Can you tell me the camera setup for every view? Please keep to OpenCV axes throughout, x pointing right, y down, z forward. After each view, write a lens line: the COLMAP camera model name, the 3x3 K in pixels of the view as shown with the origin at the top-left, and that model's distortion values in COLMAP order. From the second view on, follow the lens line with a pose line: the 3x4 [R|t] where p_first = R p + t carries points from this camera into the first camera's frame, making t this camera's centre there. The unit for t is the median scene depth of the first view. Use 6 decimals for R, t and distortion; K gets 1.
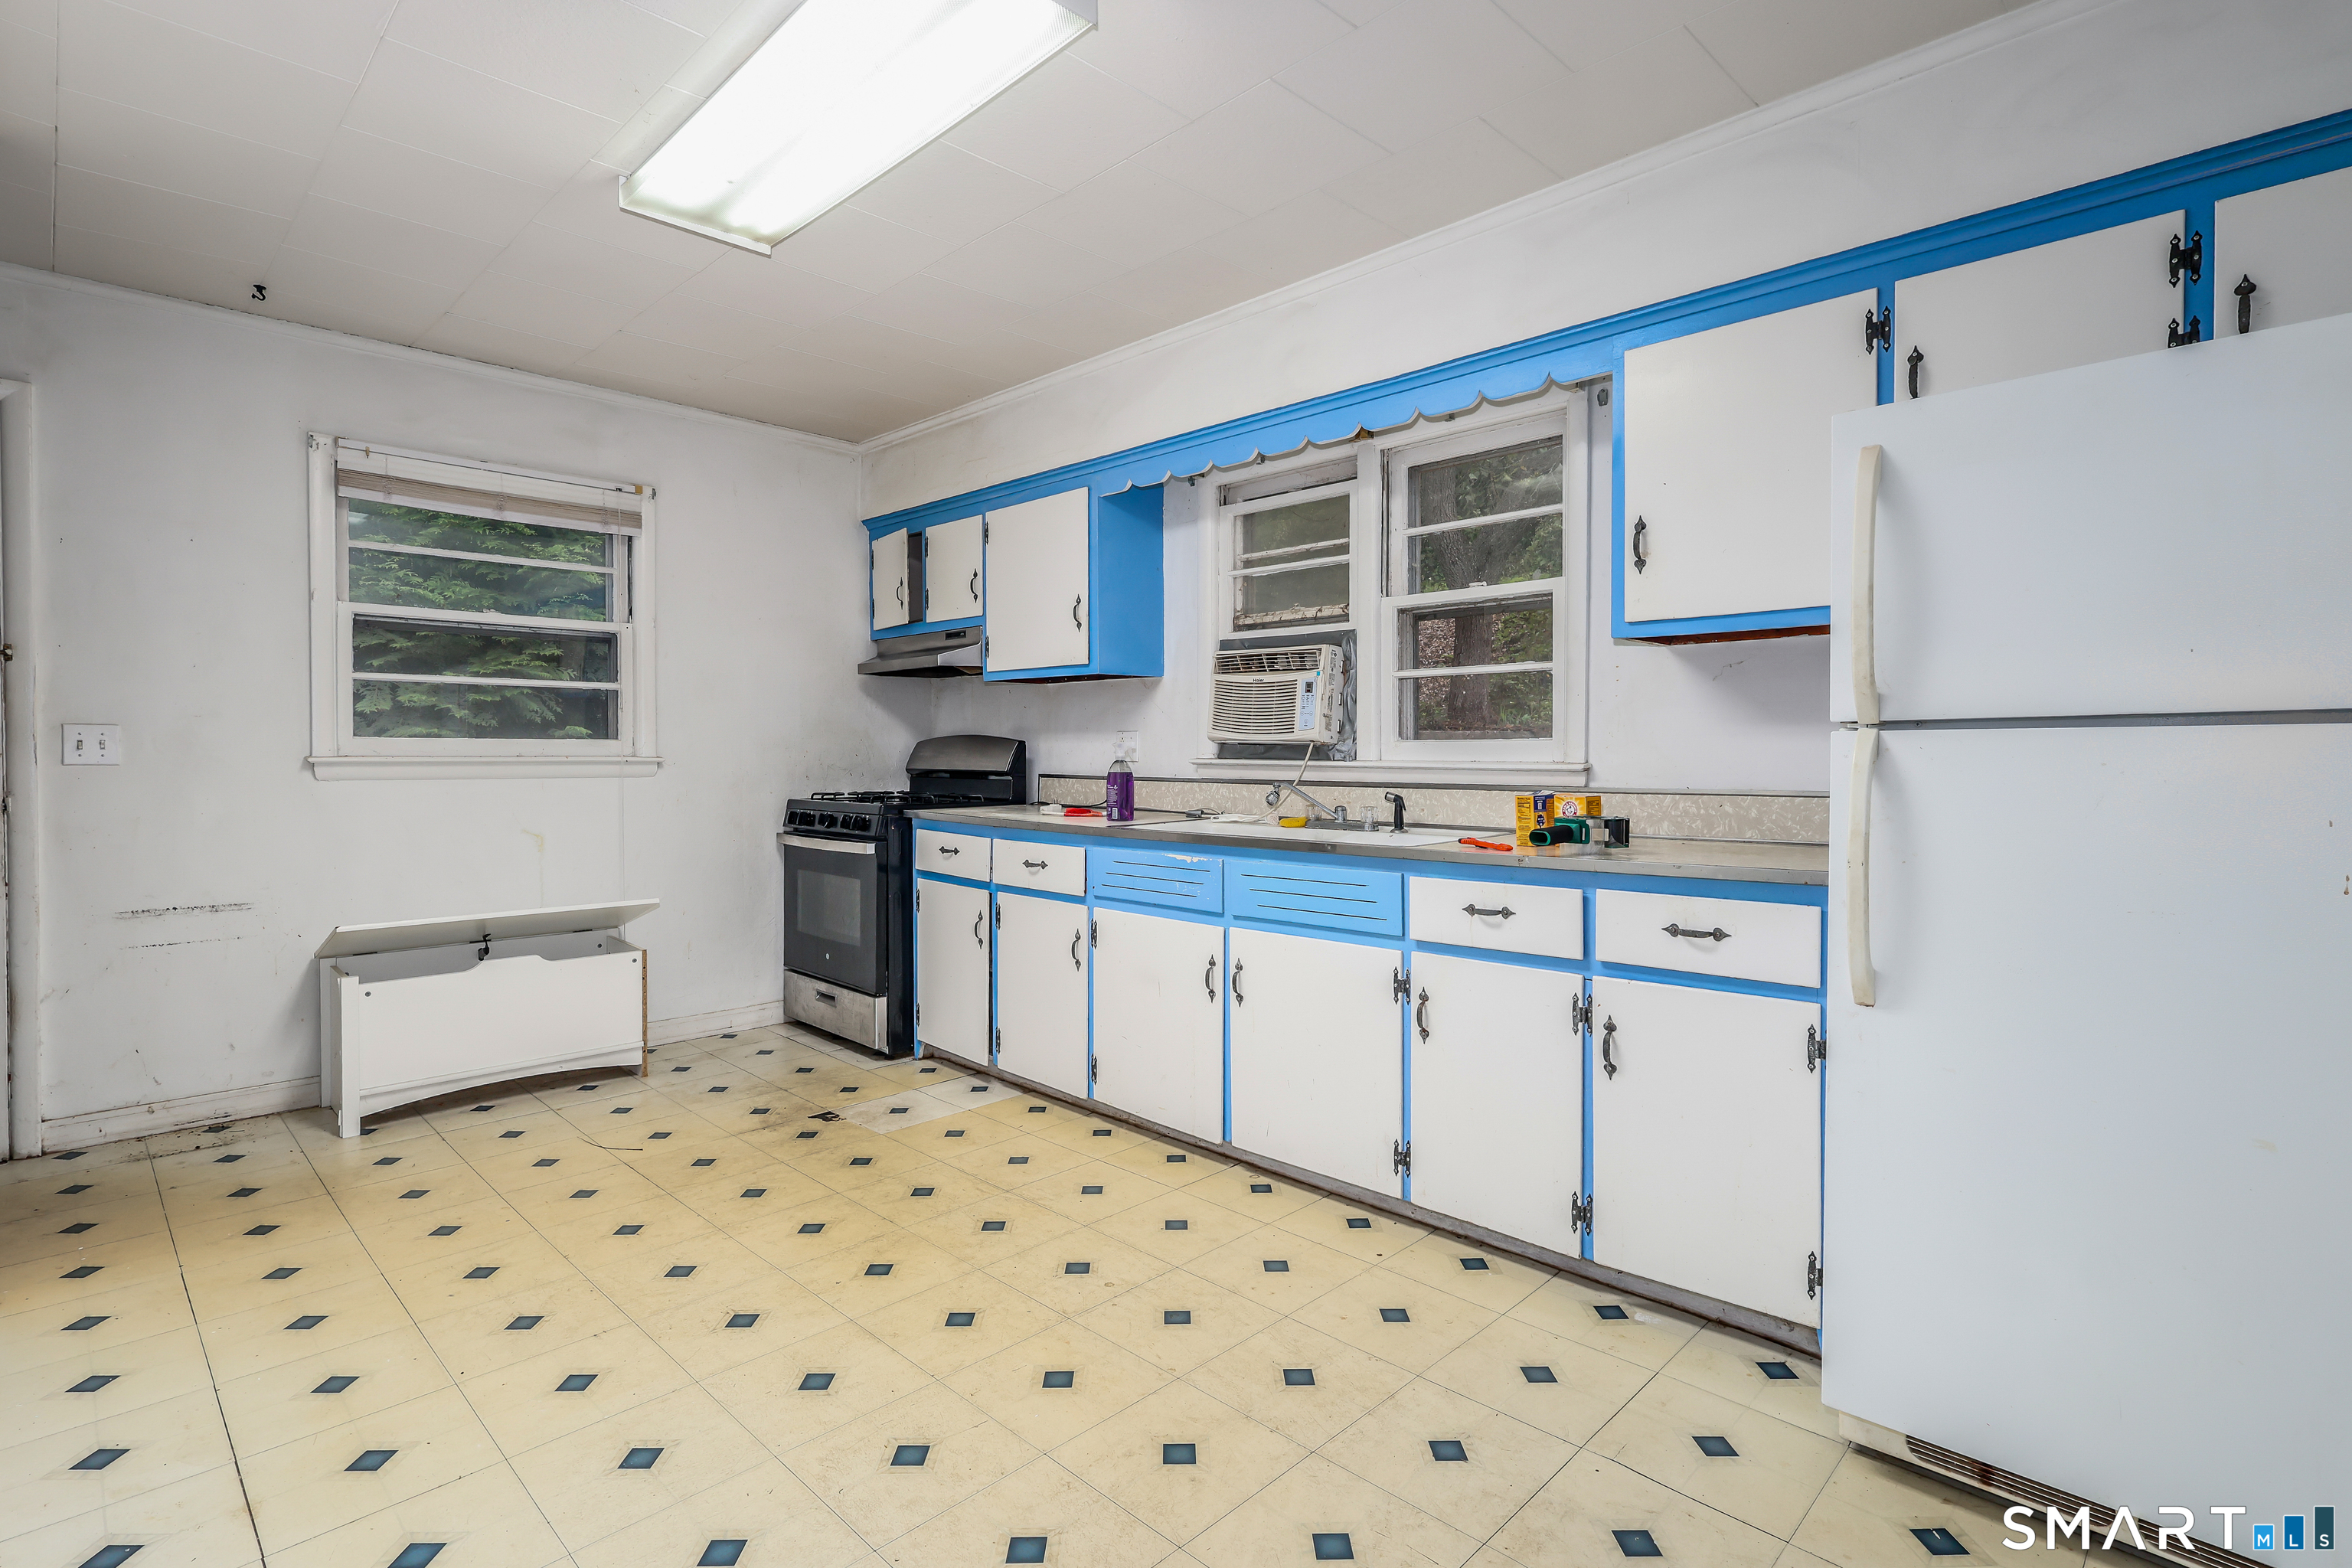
lens RADIAL K [[1150.7, 0, 1168.7], [0, 1150.7, 746.6], [0, 0, 1]] dist [-0.000525, 0.000151]
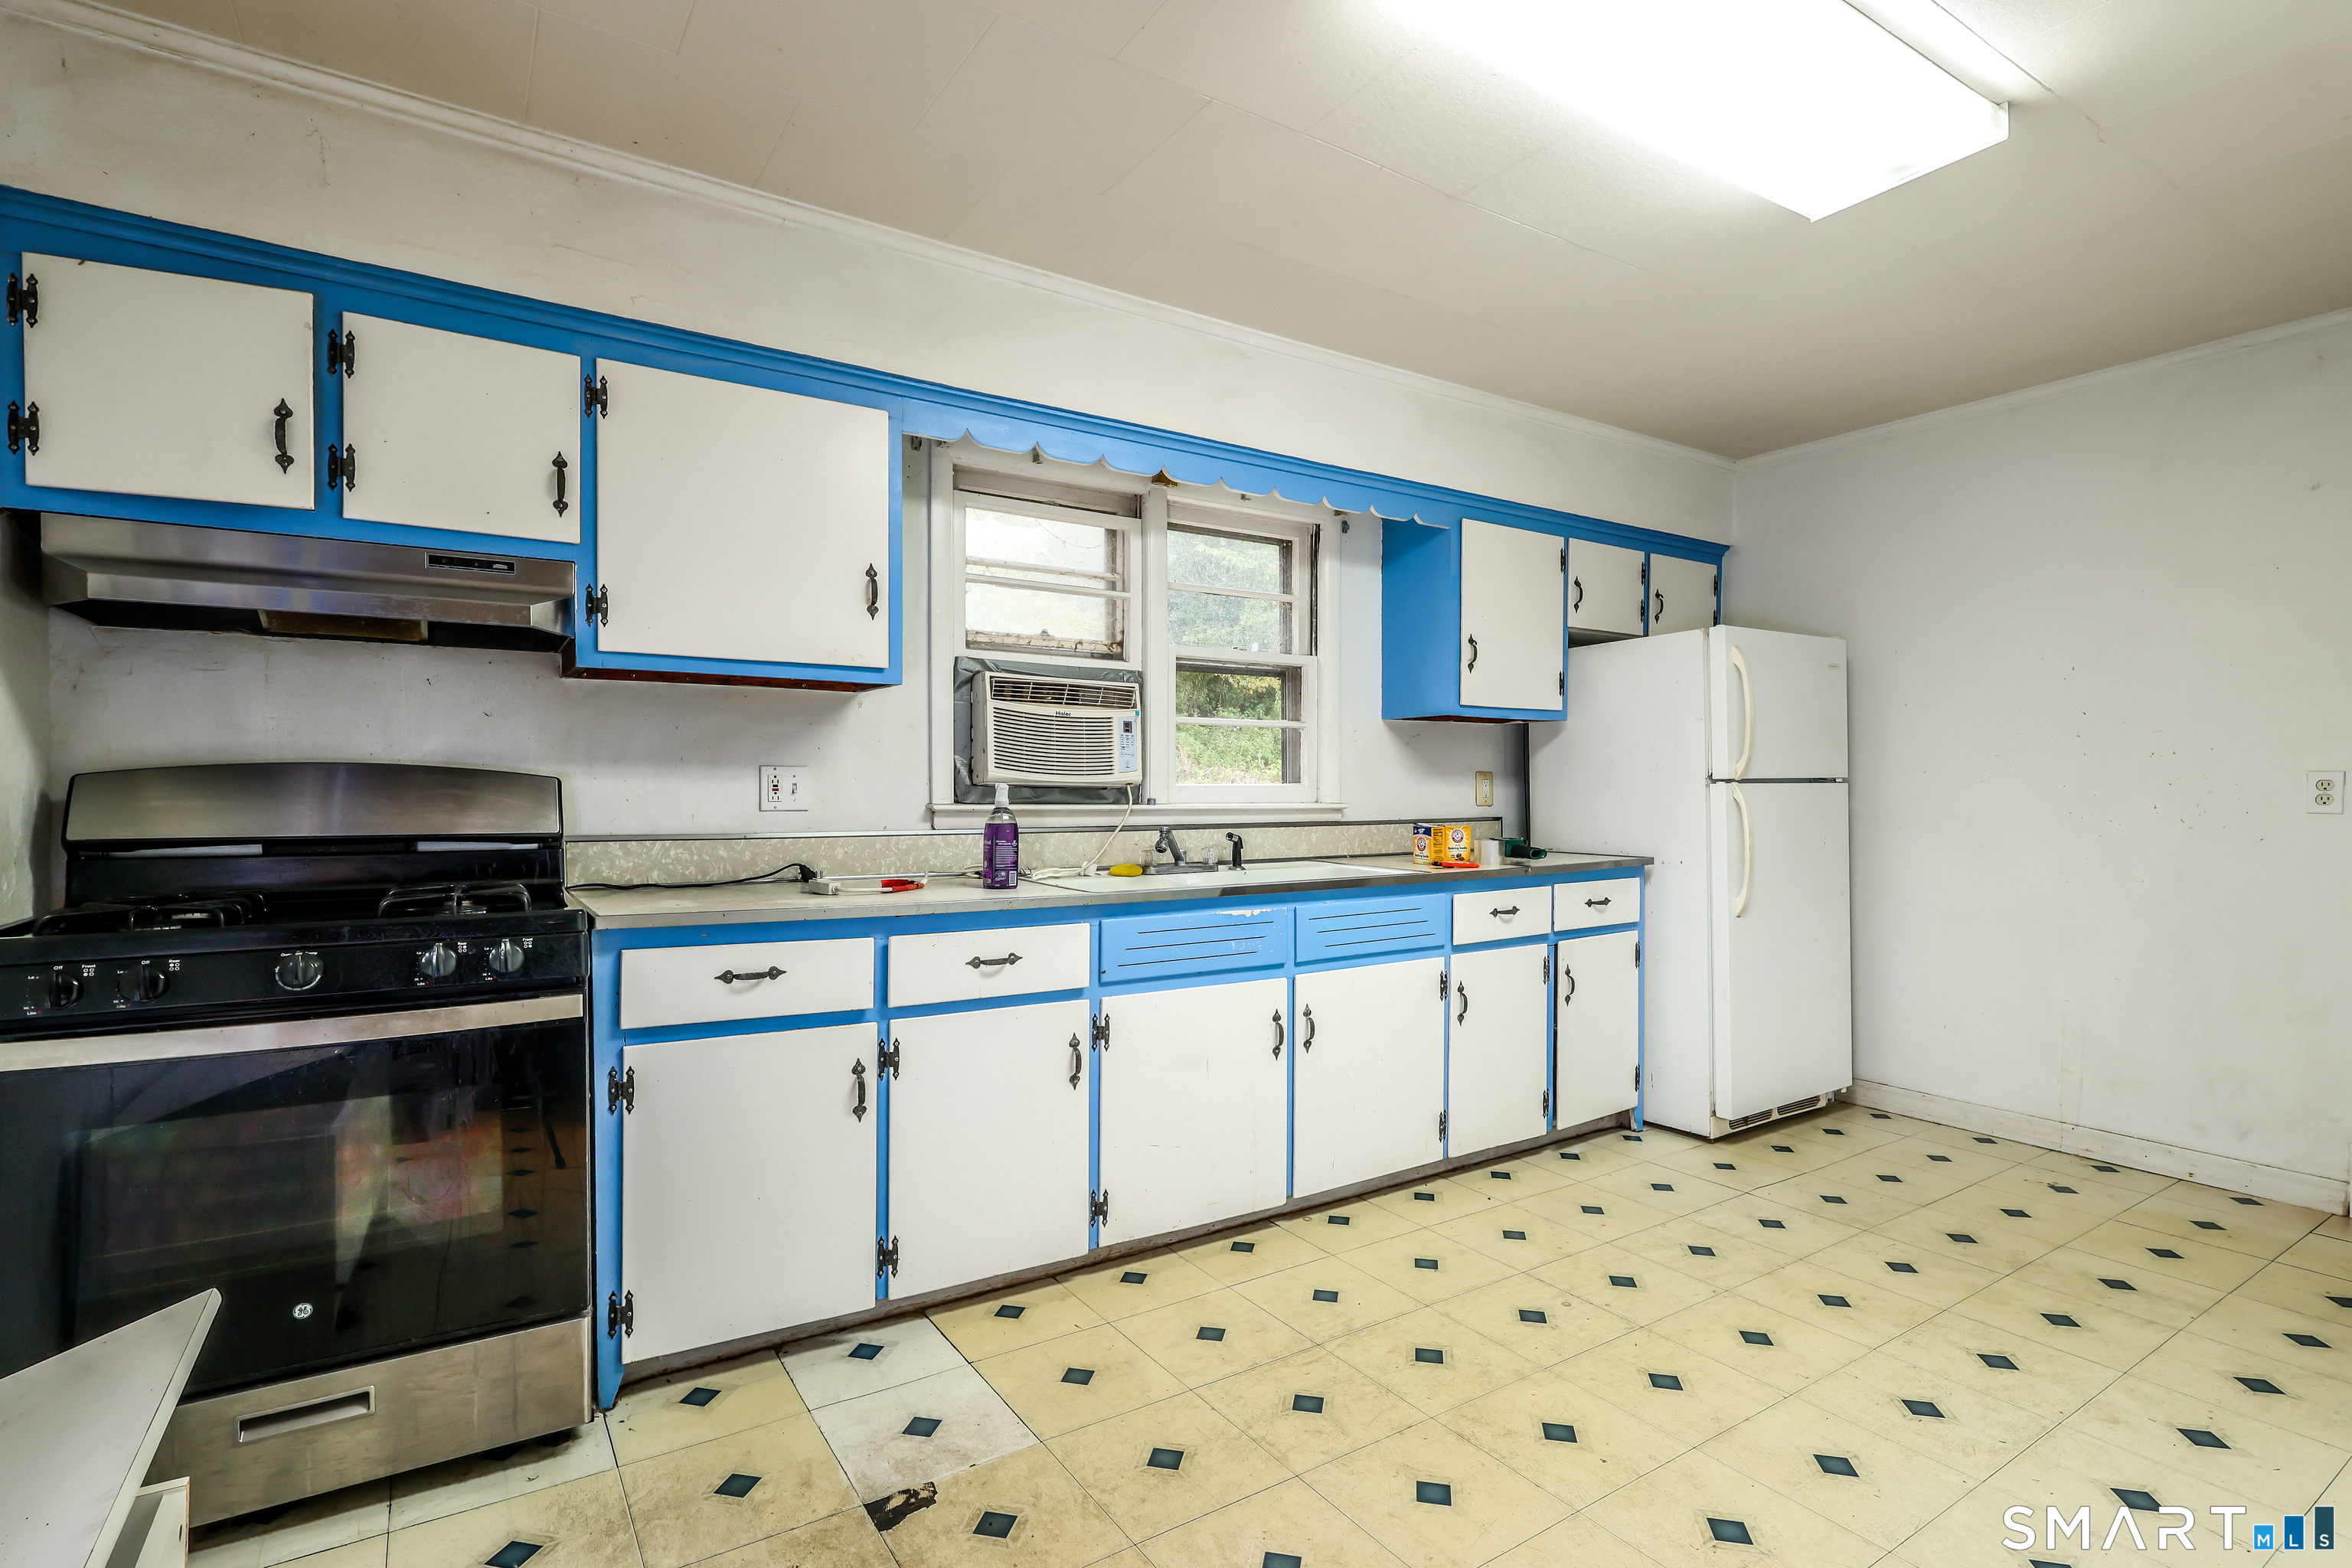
lens RADIAL K [[1094.8, 0, 1176.0], [0, 1094.8, 784.0], [0, 0, 1]] dist [-0.001449, 0.000704]
pose [[0.212876, 0.005300, 0.977065, -0.857014], [-0.002752, 0.999985, -0.004825, -0.000487], [-0.977075, -0.001661, 0.212887, 0.881991]]
